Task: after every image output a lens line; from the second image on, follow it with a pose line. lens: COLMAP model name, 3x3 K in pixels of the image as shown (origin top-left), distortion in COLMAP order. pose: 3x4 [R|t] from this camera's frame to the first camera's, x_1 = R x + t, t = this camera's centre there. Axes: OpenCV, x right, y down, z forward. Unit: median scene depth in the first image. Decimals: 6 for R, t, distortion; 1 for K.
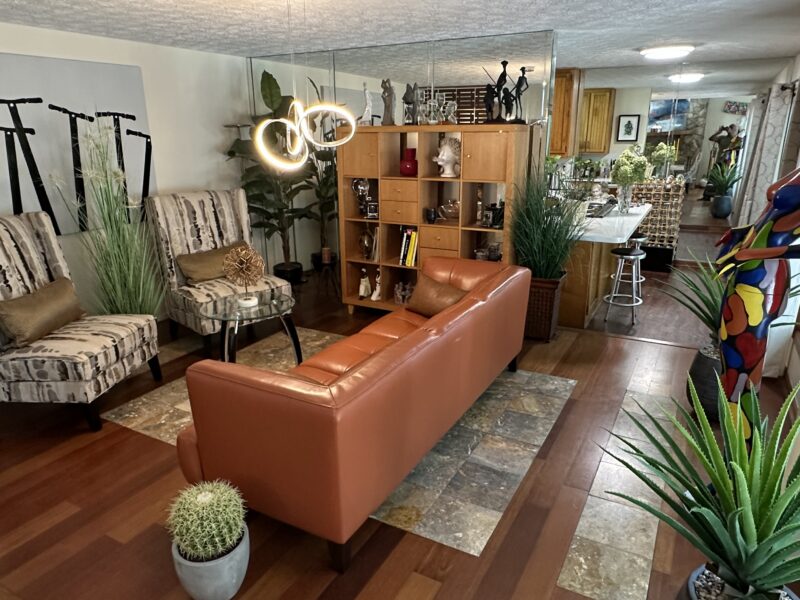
lens RADIAL K [[566.9, 0, 398.6], [0, 566.9, 301.6], [0, 0, 1]] dist [0.000624, -0.004139]
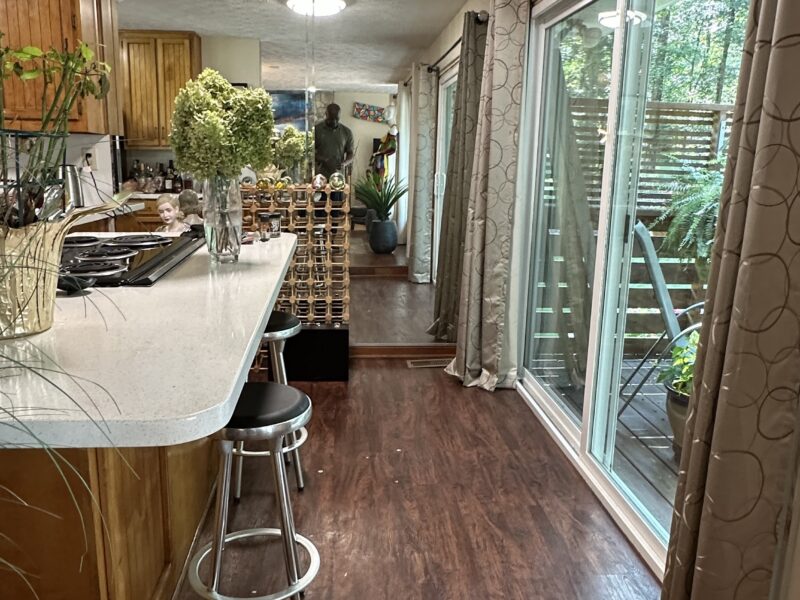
lens RADIAL K [[666.7, 0, 399.5], [0, 666.7, 300.3], [0, 0, 1]] dist [-0.000045, 0.001050]
pose [[0.827197, -0.091074, 0.554482, 0.244201], [0.137996, 0.989484, -0.043344, -0.095945], [-0.544704, 0.112370, 0.831066, 0.579107]]
